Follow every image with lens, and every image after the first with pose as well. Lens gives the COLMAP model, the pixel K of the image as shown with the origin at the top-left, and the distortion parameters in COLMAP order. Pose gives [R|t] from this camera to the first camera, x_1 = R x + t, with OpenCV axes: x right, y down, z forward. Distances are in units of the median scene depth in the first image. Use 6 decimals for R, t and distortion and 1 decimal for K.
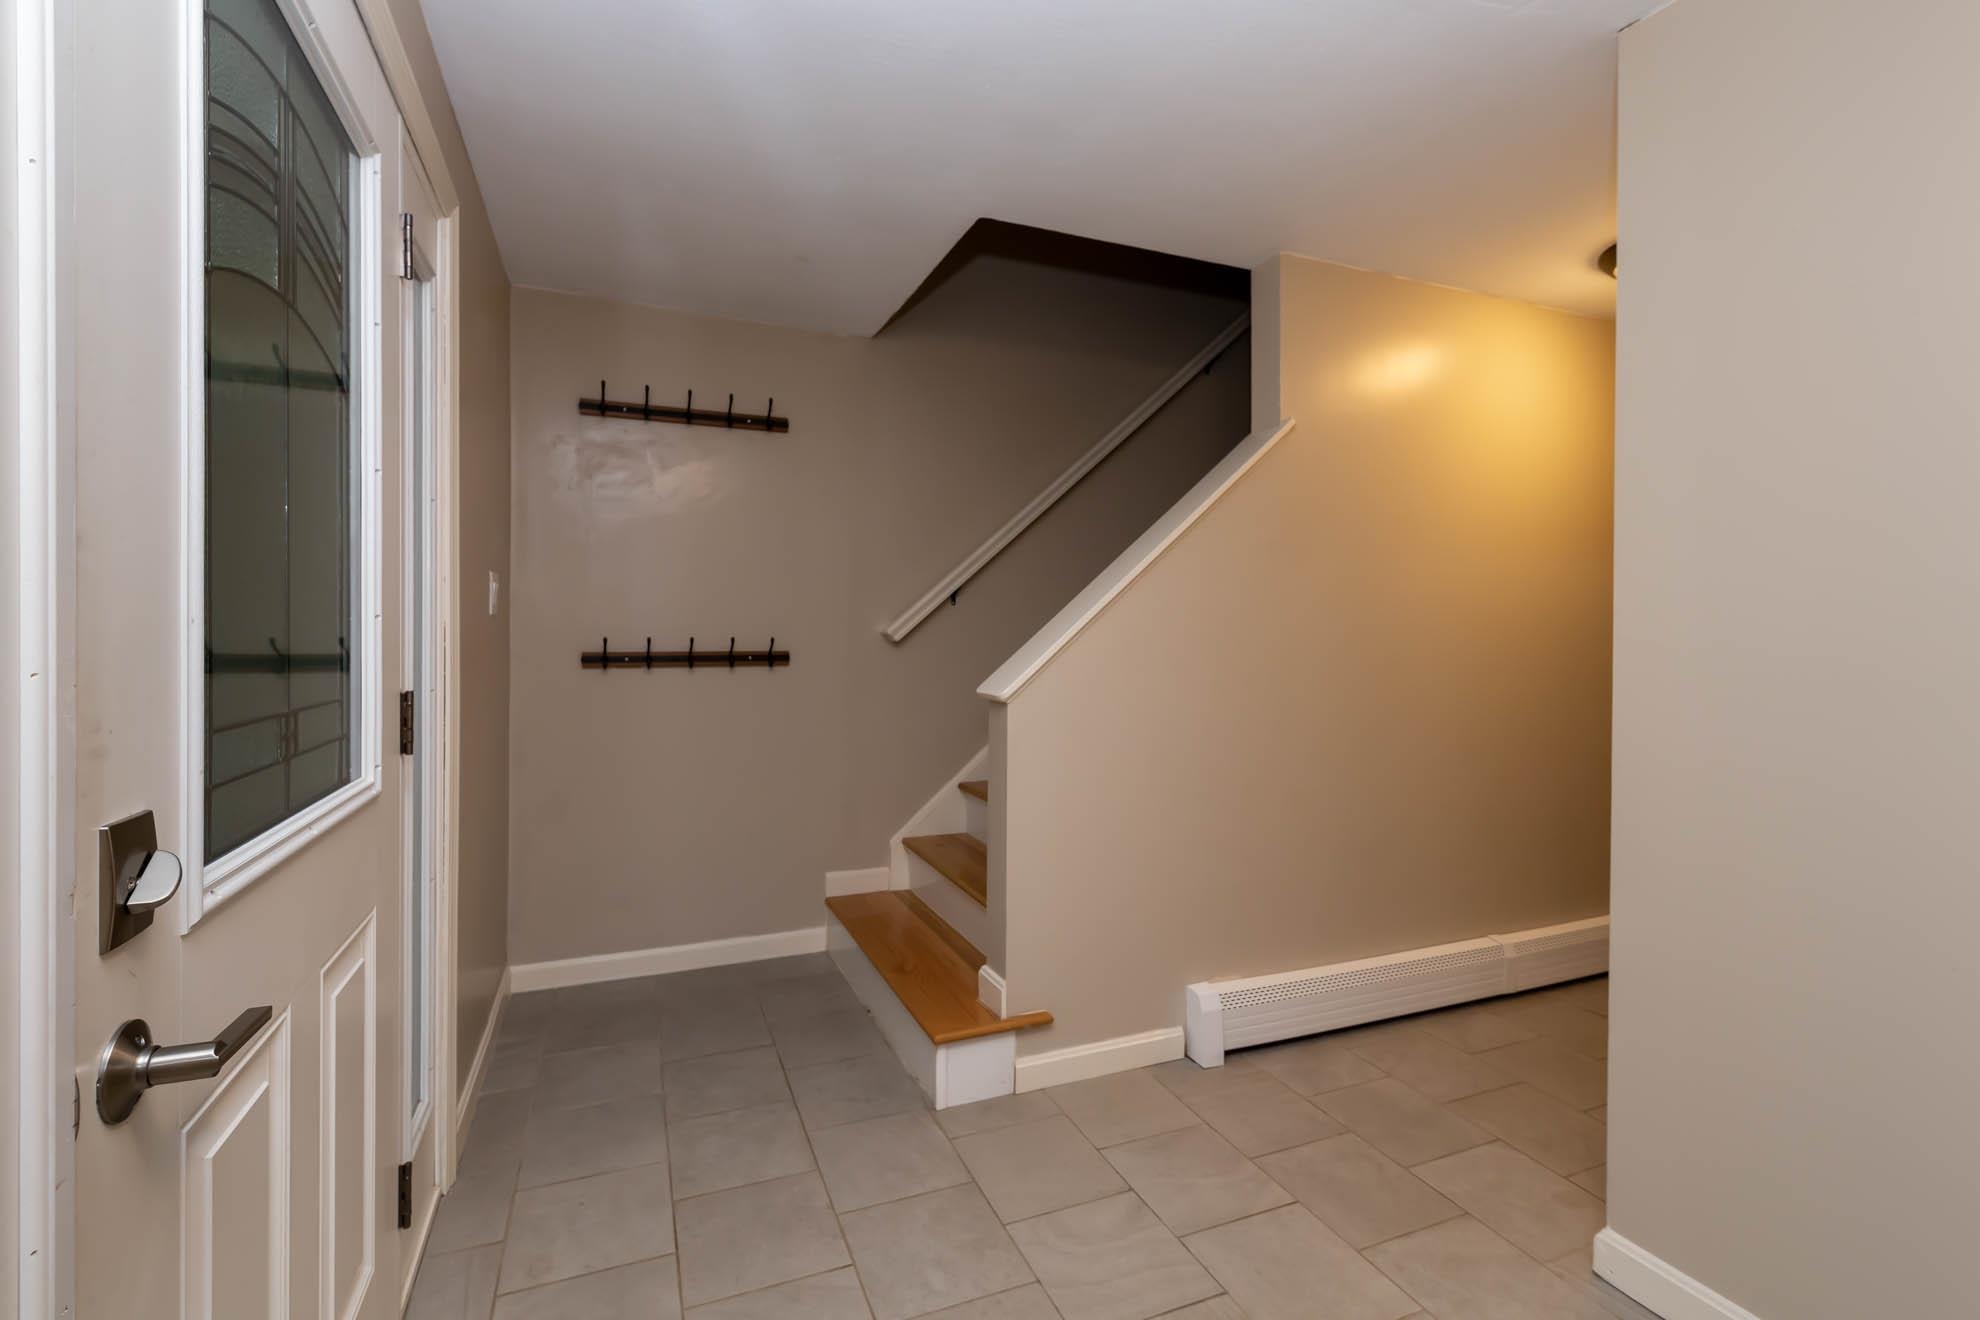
lens RADIAL K [[869.3, 0, 991.3], [0, 869.3, 645.8], [0, 0, 1]] dist [0.007348, -0.000194]
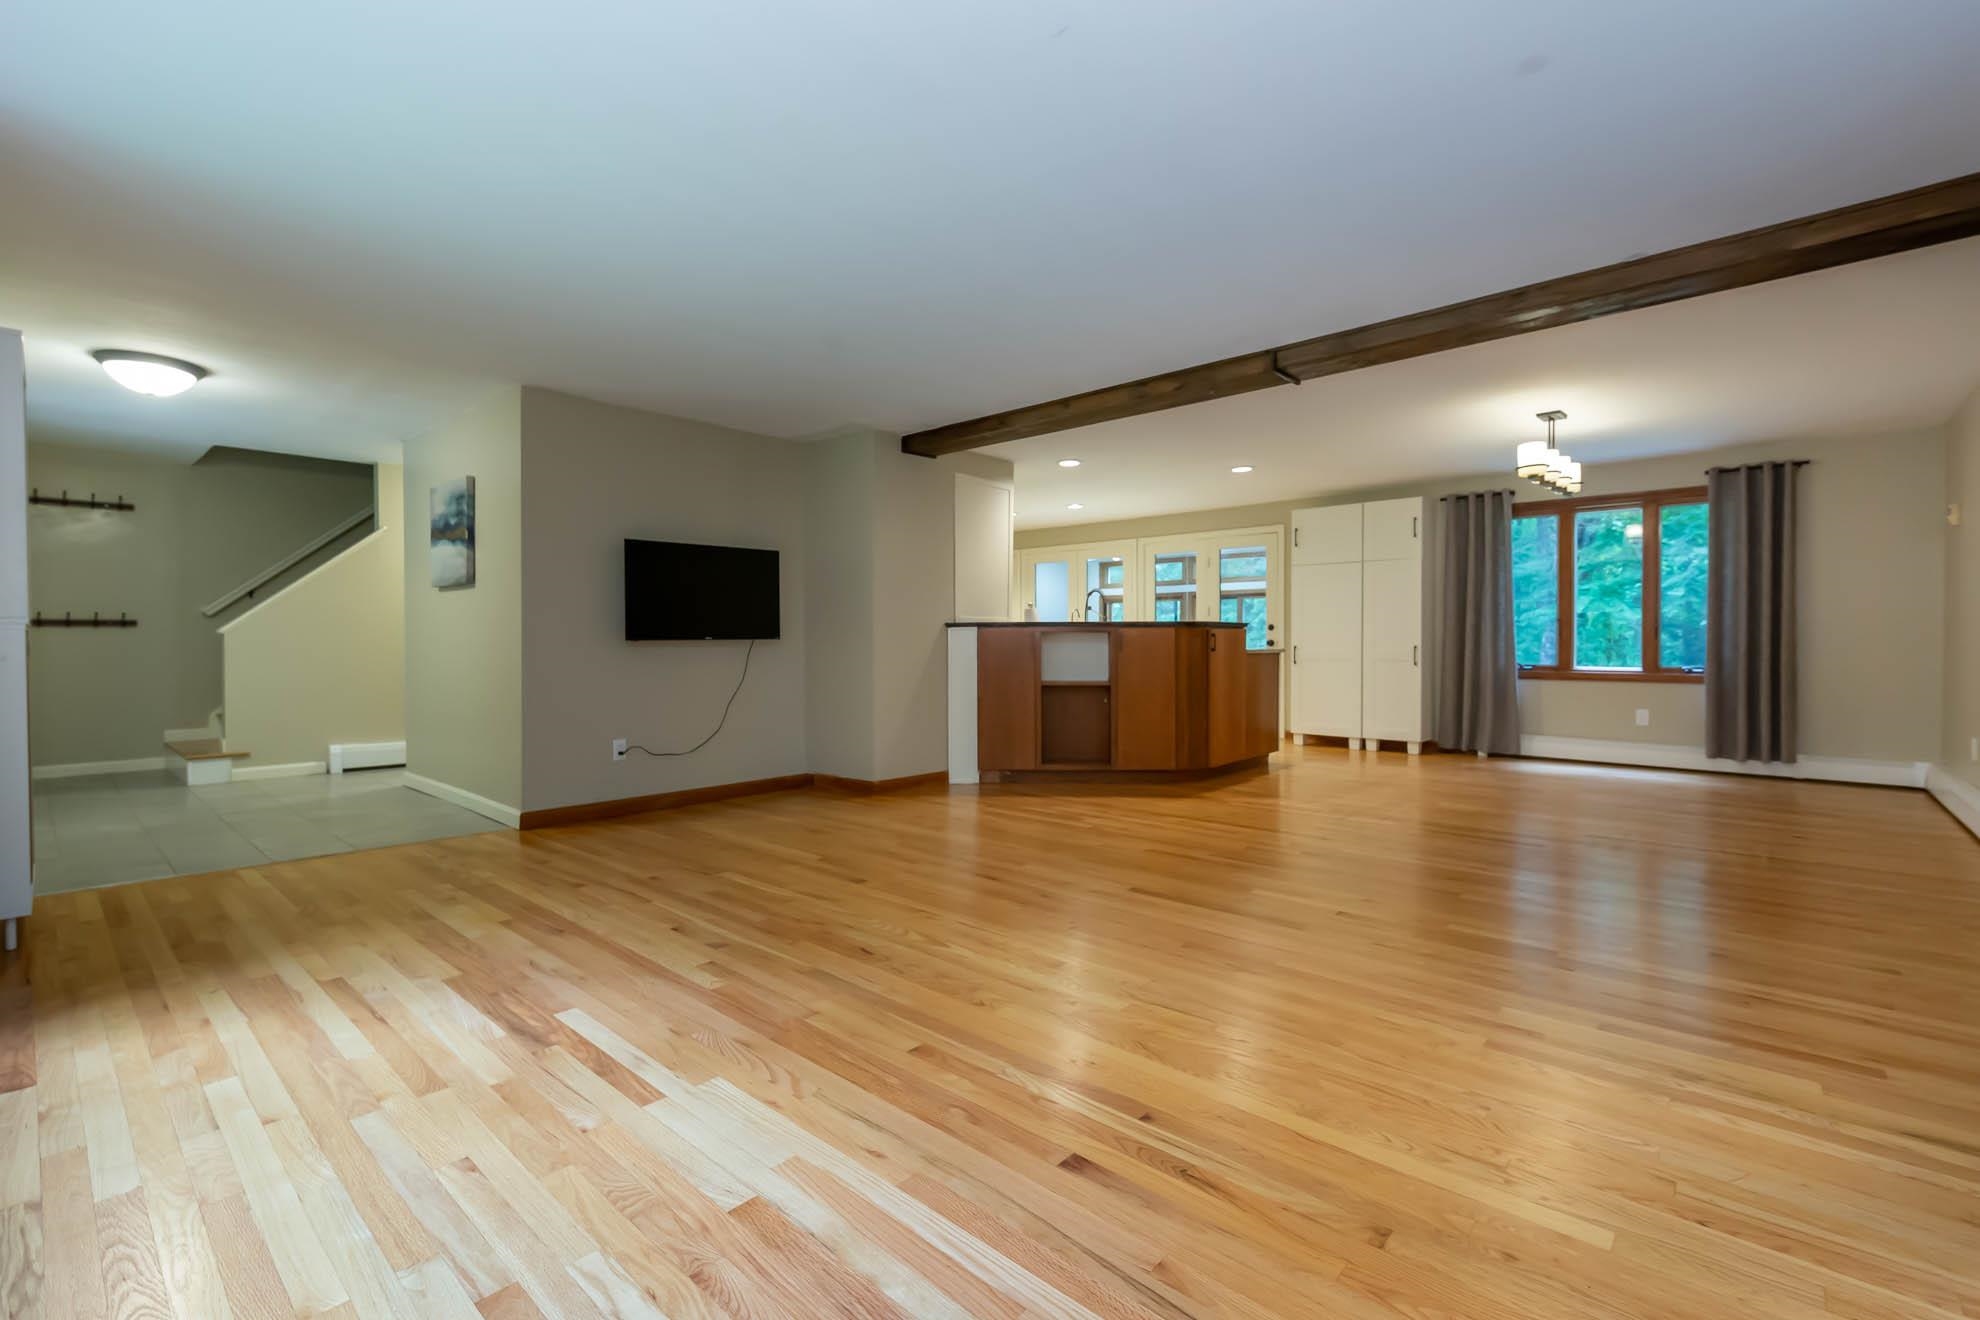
lens RADIAL K [[869.3, 0, 983.1], [0, 869.3, 646.2], [0, 0, 1]] dist [0.007348, -0.000194]
pose [[0.906535, -0.013022, 0.421930, 0.708482], [0.010735, 0.999912, 0.007795, 0.074592], [-0.421994, -0.002537, 0.906595, -1.712602]]
